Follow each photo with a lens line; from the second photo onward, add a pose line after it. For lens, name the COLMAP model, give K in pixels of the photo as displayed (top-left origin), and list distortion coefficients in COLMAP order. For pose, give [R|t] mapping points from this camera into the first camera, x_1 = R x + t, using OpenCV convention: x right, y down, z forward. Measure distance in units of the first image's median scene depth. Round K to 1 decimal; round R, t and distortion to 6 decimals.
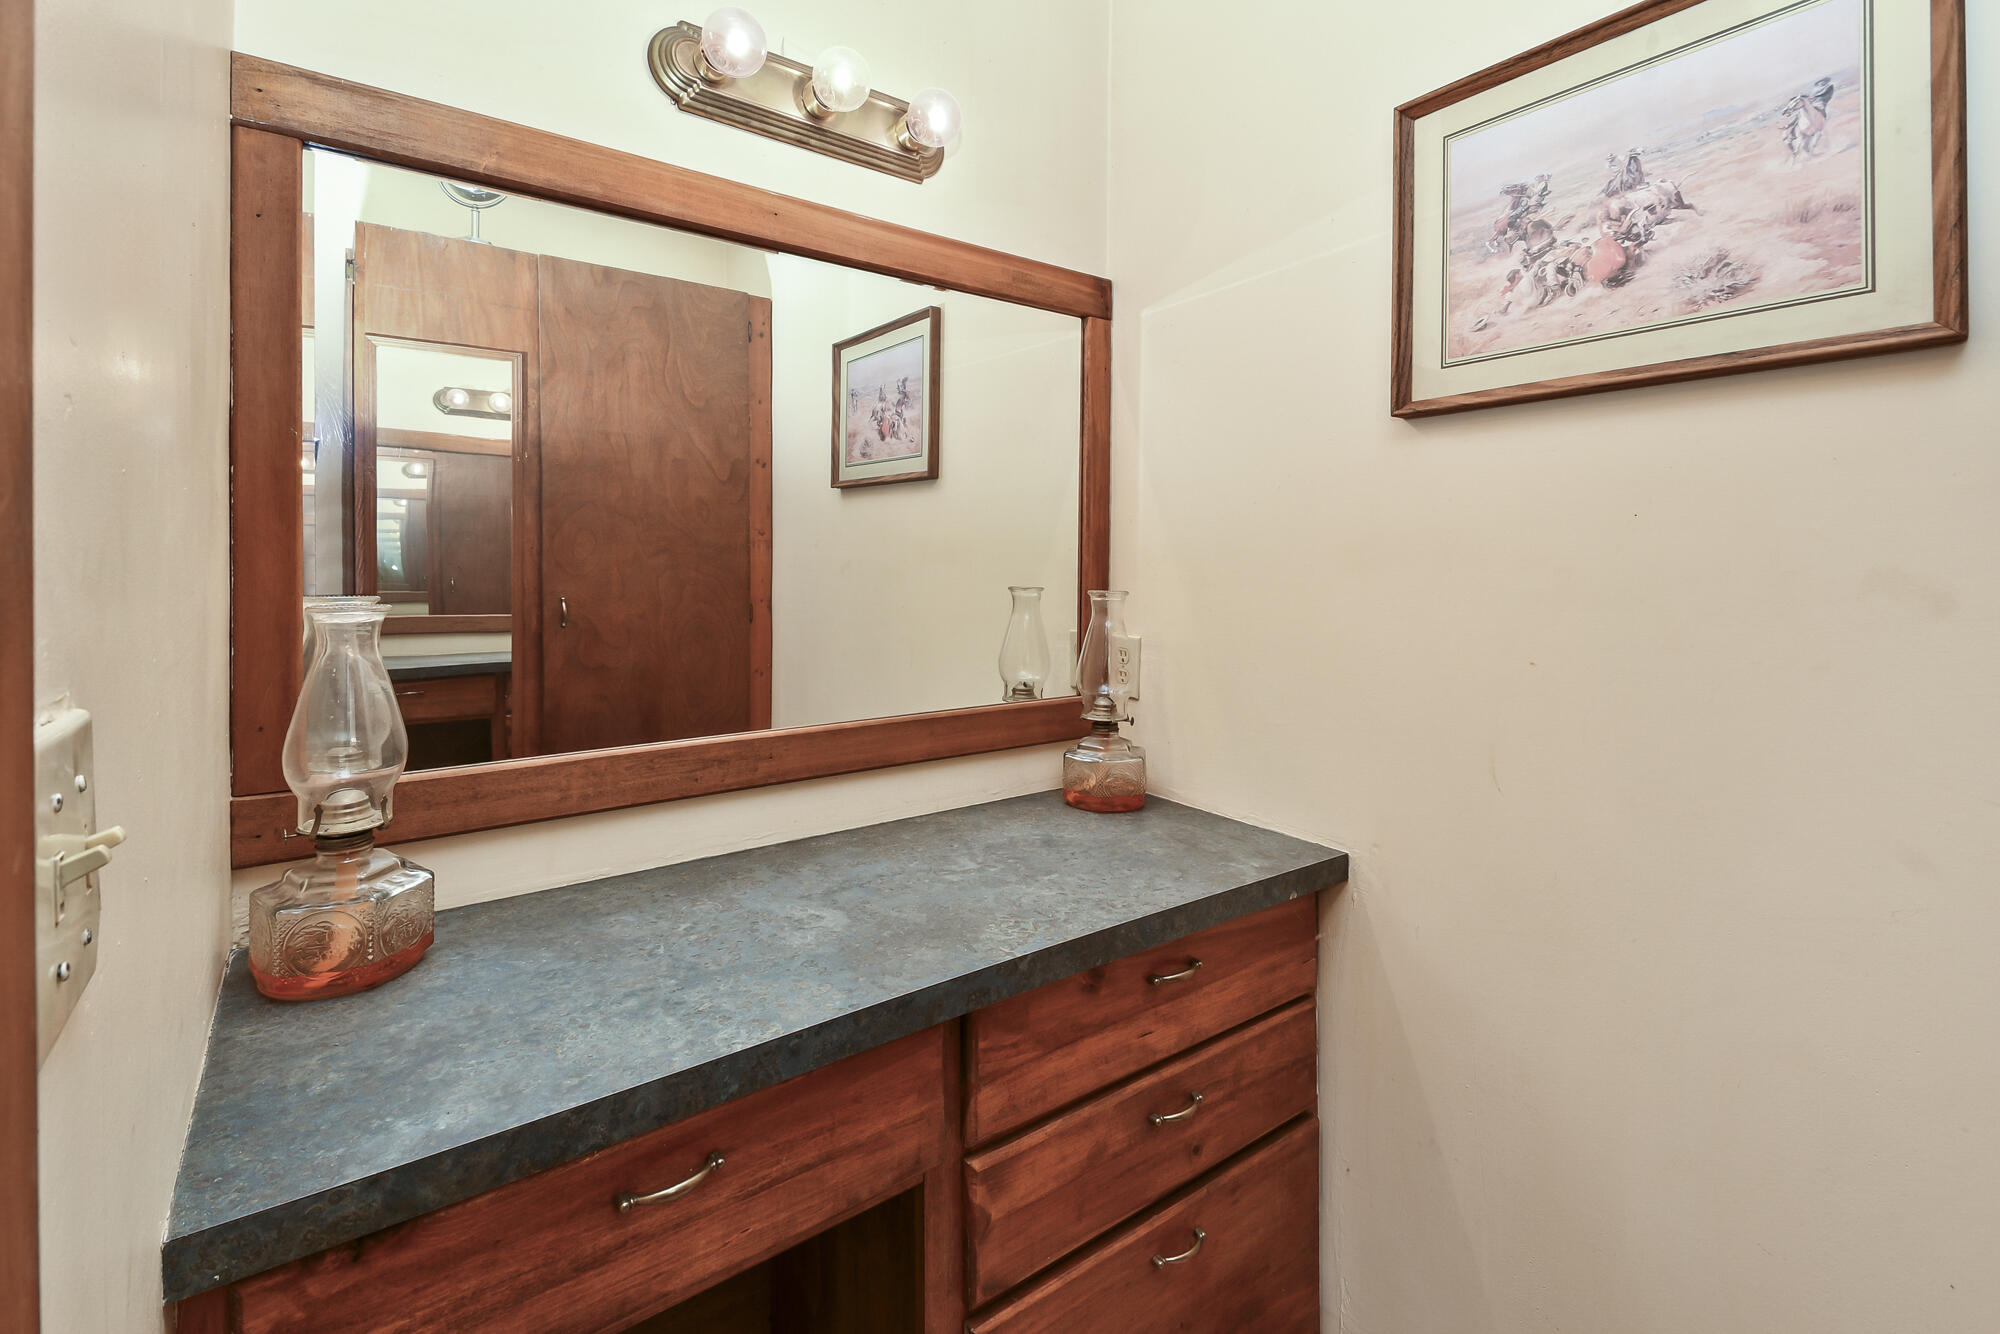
lens RADIAL K [[819.9, 0, 997.3], [0, 819.9, 623.1], [0, 0, 1]] dist [0.027065, -0.013983]
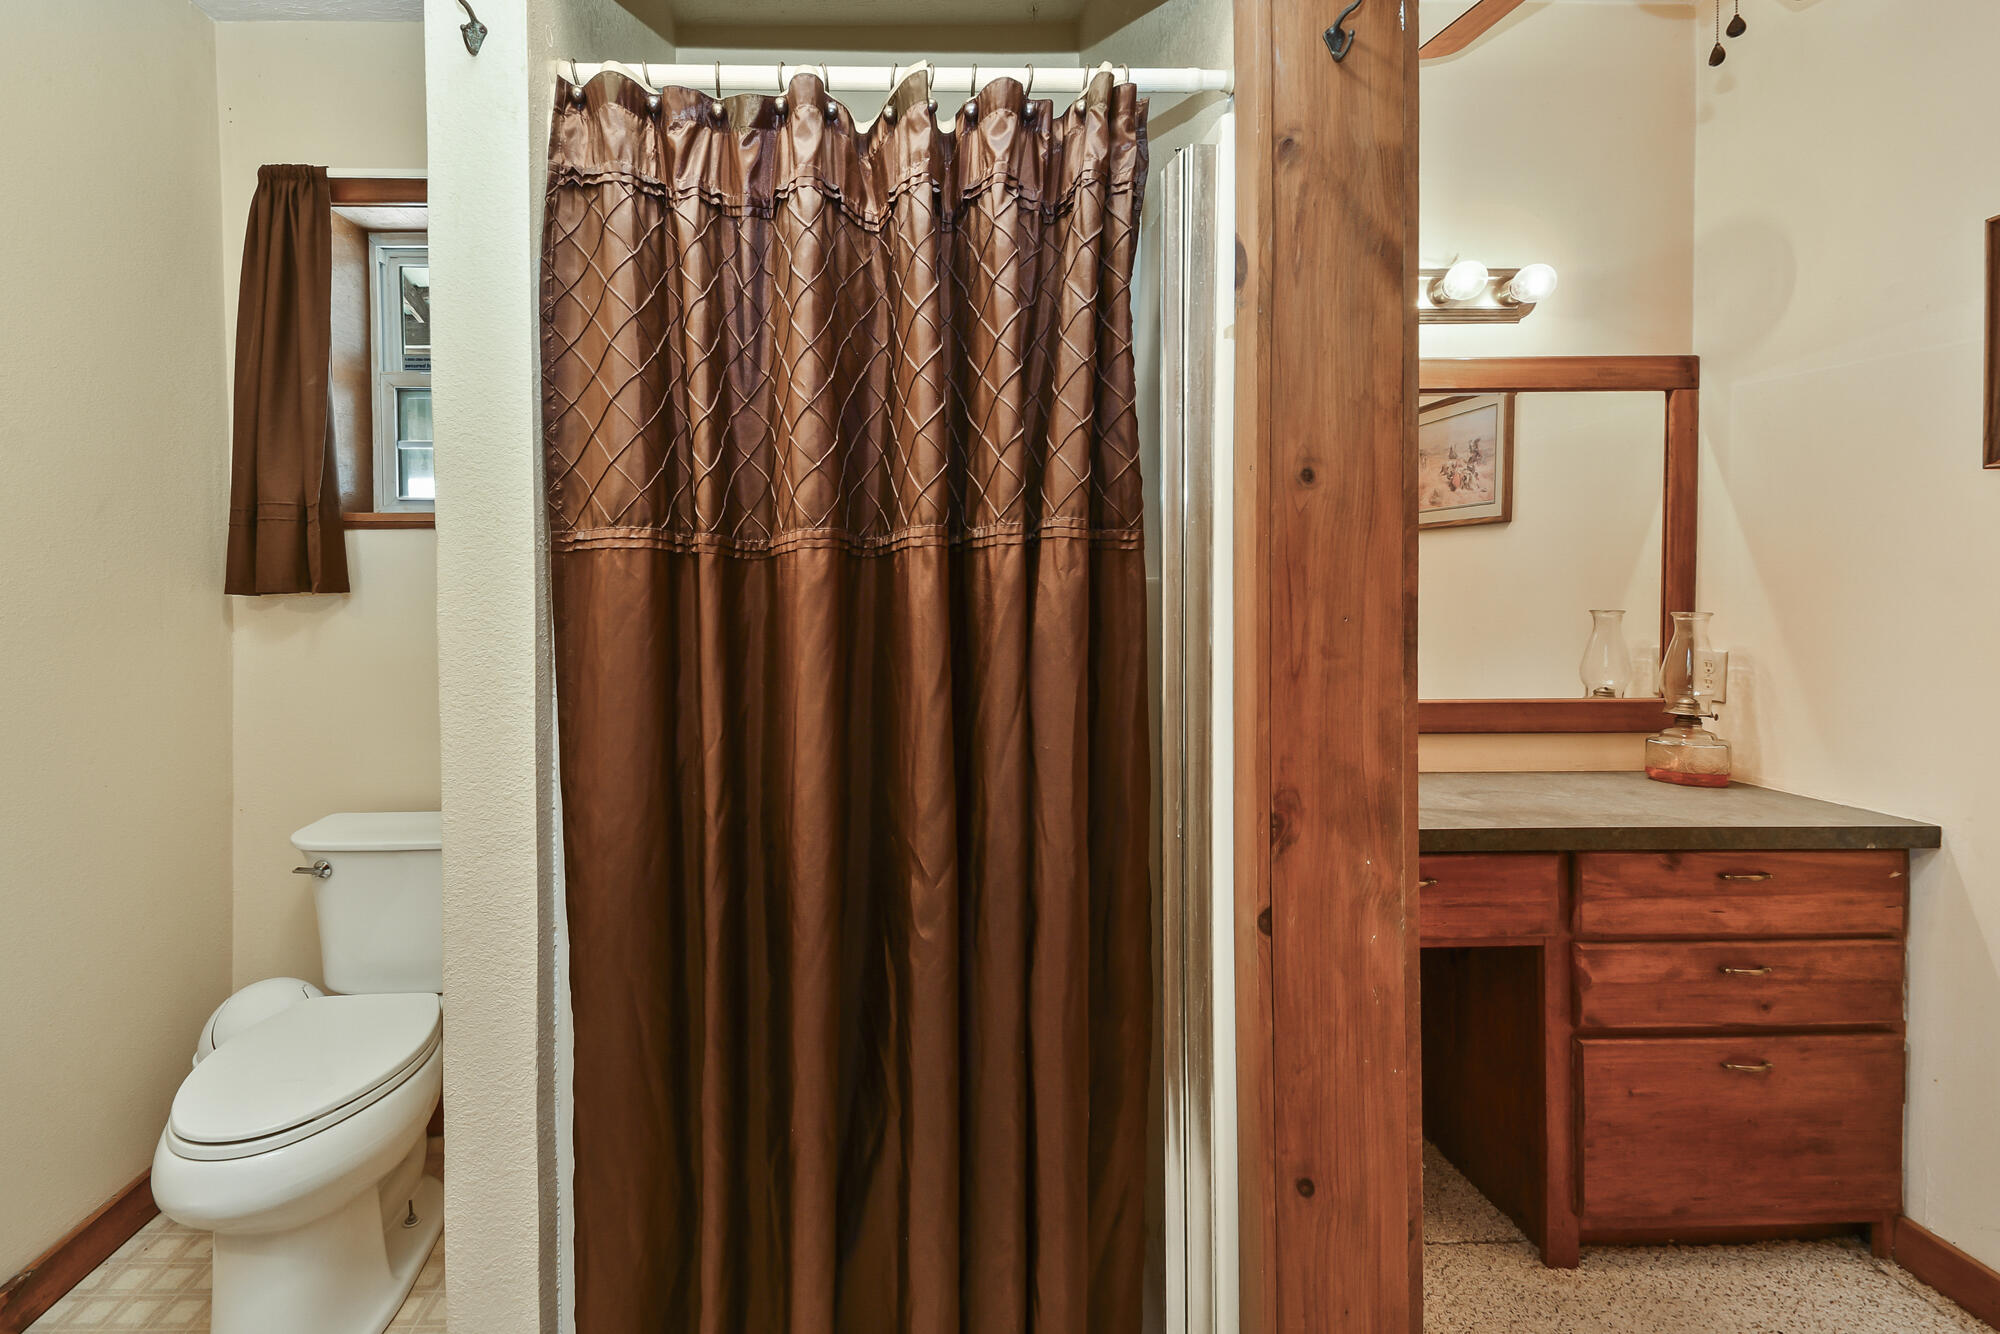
lens RADIAL K [[819.9, 0, 997.3], [0, 819.9, 623.1], [0, 0, 1]] dist [0.027065, -0.013983]
pose [[0.836833, 0.008377, -0.547394, -0.061140], [-0.029552, 0.999116, -0.029889, 0.048544], [0.546660, 0.041188, 0.836341, -0.667595]]
